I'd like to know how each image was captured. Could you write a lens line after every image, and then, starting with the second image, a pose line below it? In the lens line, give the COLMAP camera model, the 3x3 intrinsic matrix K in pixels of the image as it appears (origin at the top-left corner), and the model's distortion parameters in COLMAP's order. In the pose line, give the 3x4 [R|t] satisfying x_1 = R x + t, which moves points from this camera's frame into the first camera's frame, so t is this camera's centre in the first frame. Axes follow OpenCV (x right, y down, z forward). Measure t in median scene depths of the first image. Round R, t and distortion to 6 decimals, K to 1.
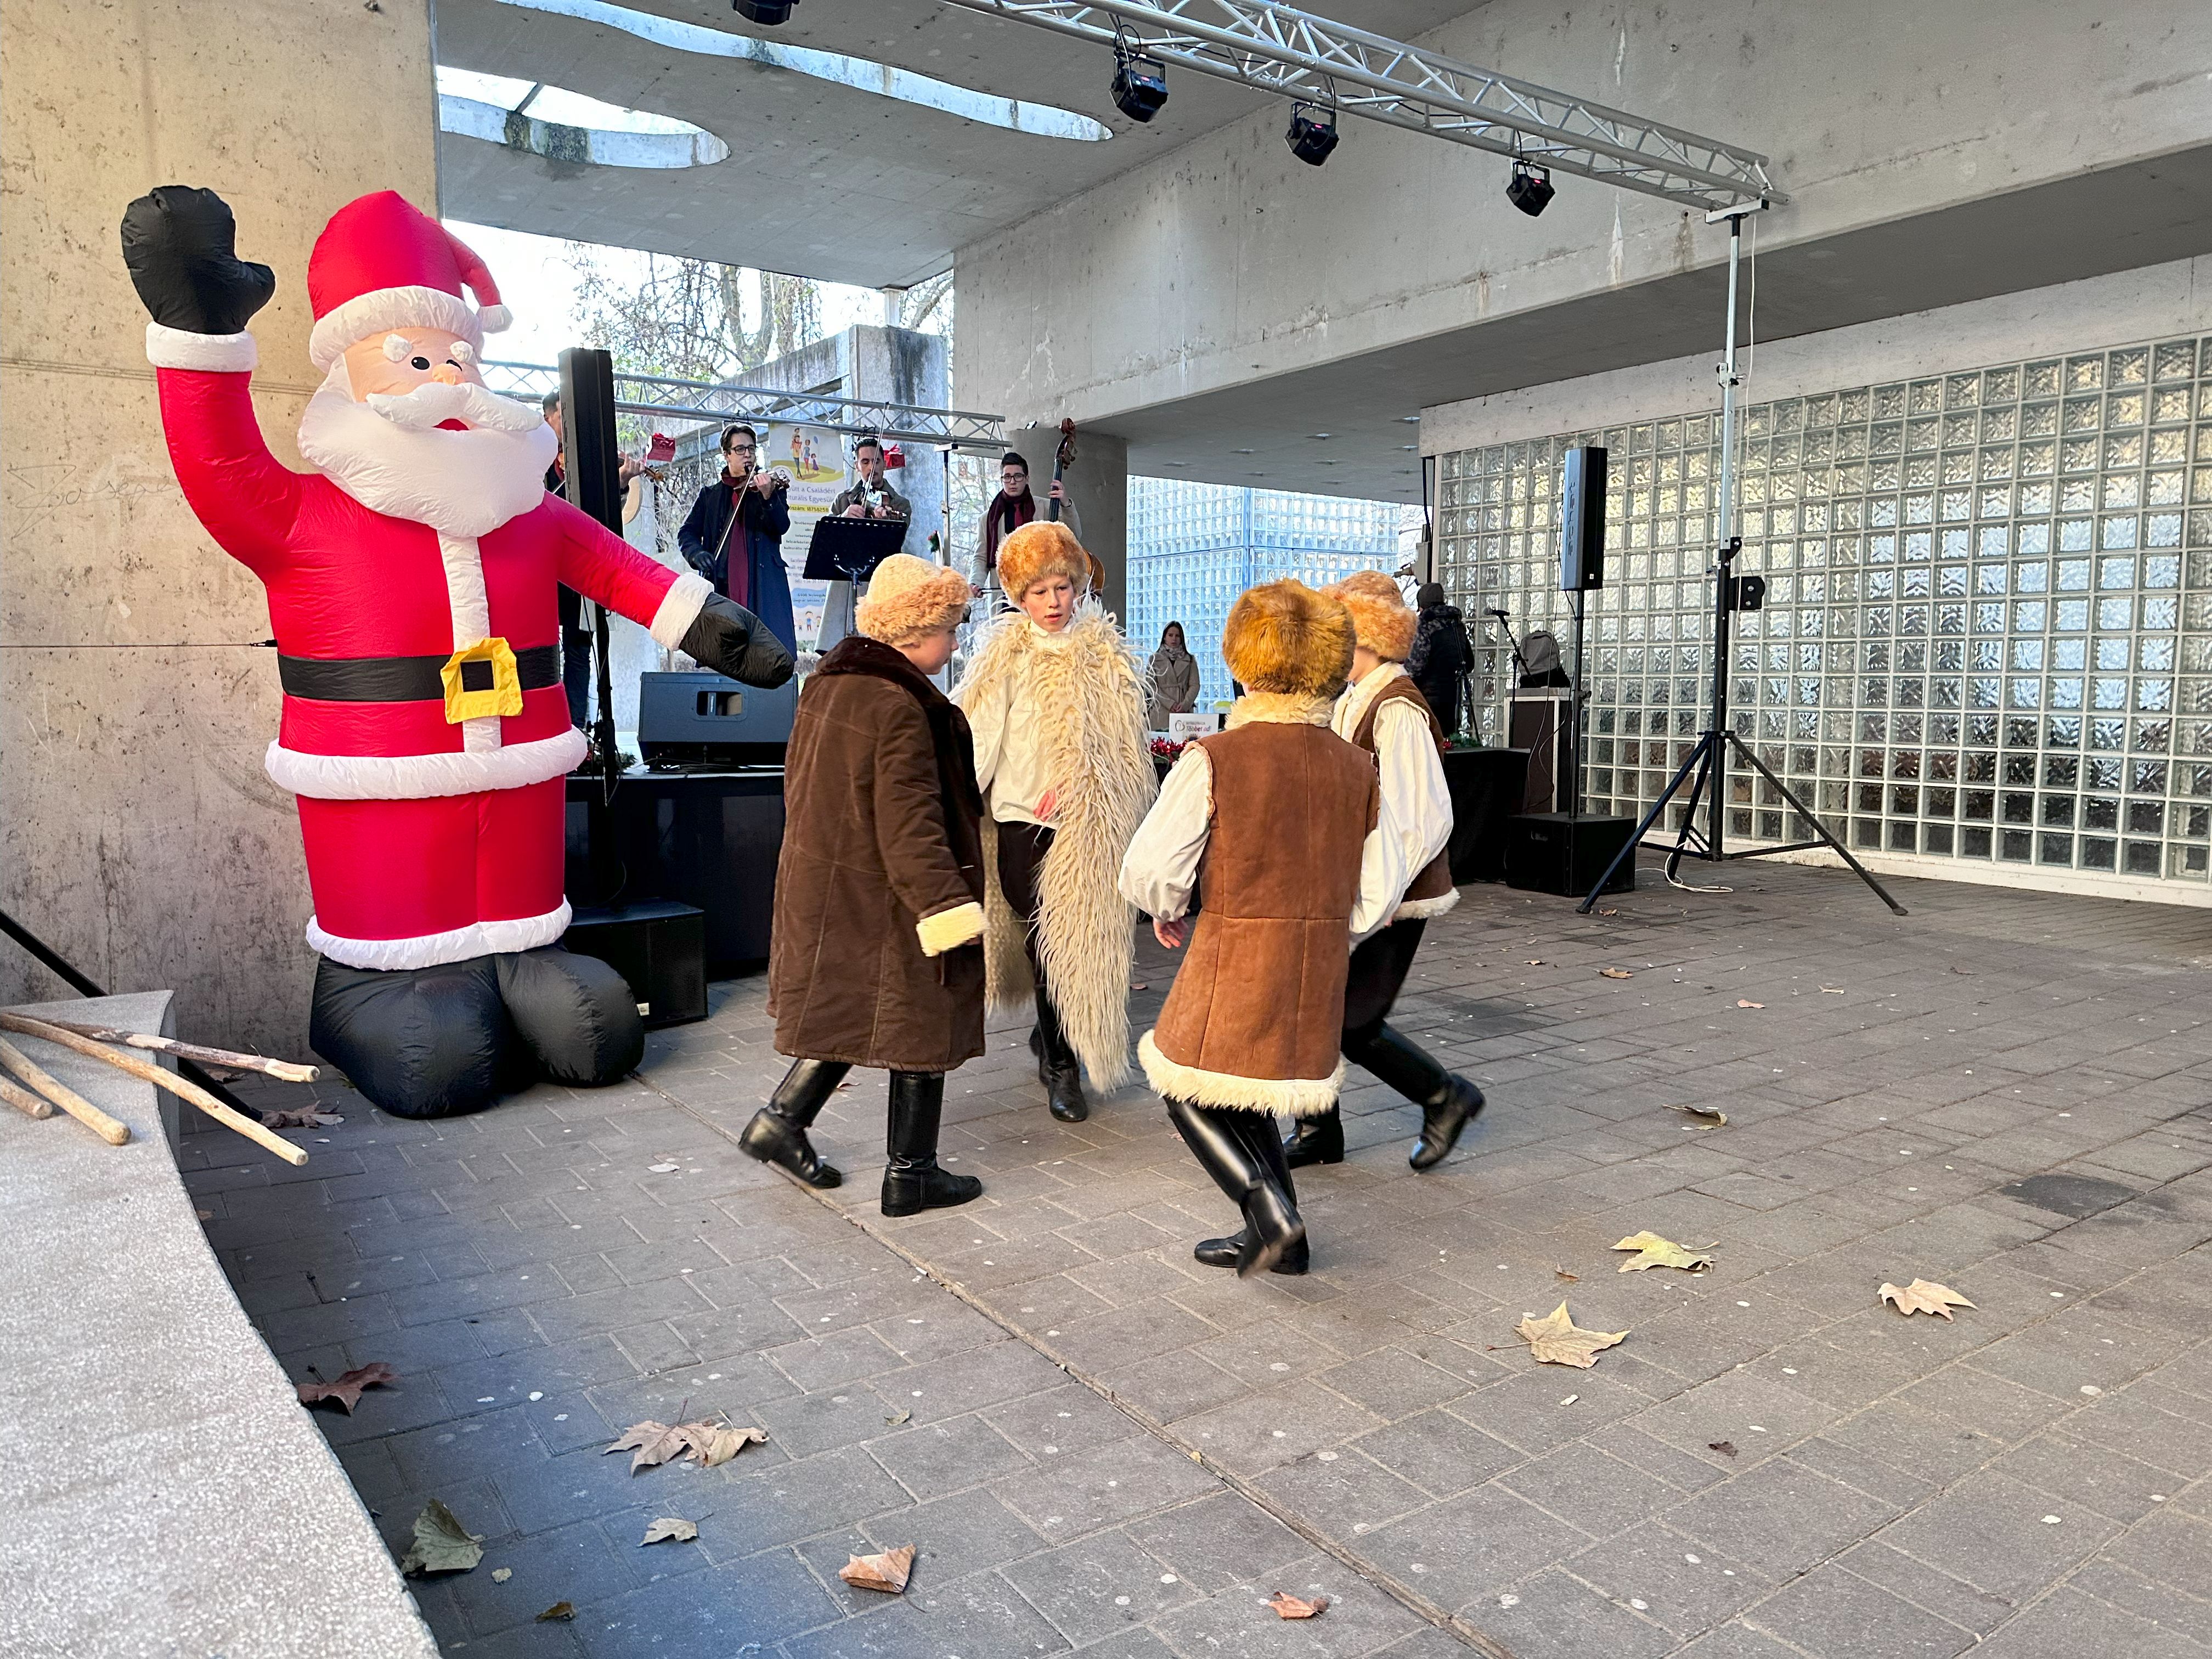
lens RADIAL K [[1560.2, 0, 1098.2], [0, 1560.2, 828.2], [0, 0, 1]] dist [0.044690, -0.046347]
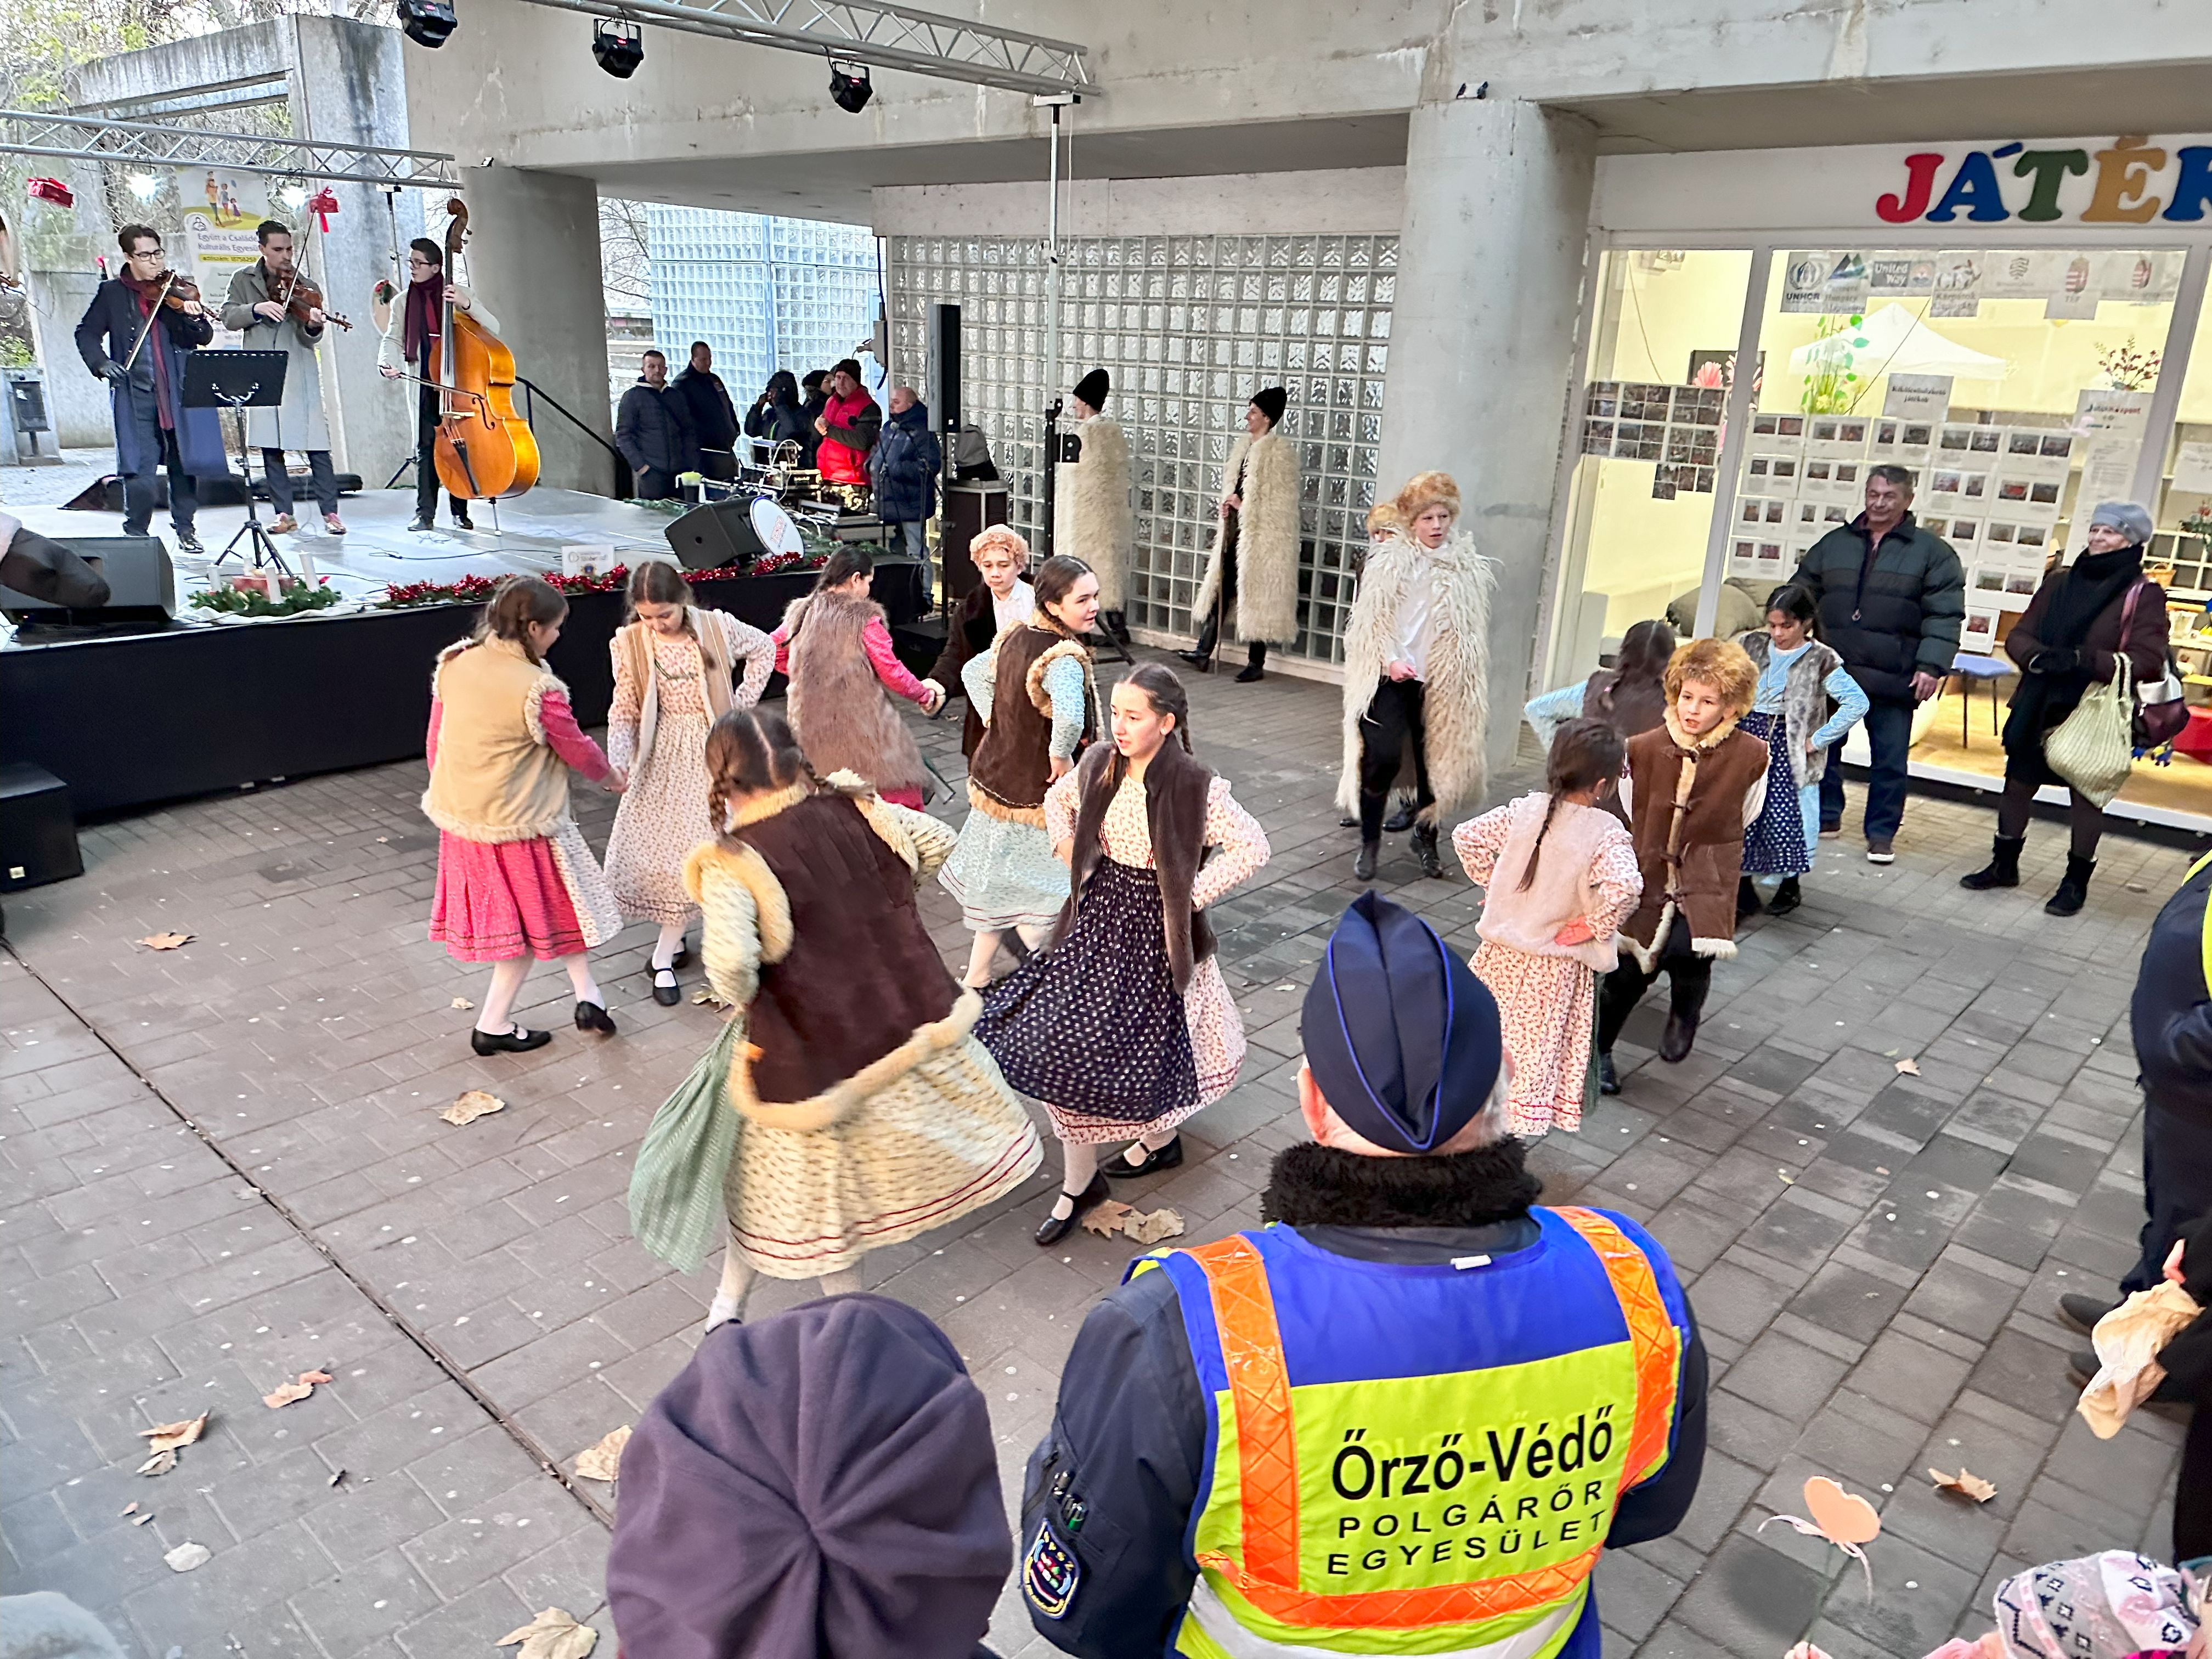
lens RADIAL K [[1560.2, 0, 1119.3], [0, 1560.2, 856.0], [0, 0, 1]] dist [0.044690, -0.046347]
pose [[0.971333, -0.041615, 0.234051, 0.191185], [-0.014404, 0.972446, 0.232683, -0.149551], [-0.237285, -0.229384, 0.943970, -0.248317]]
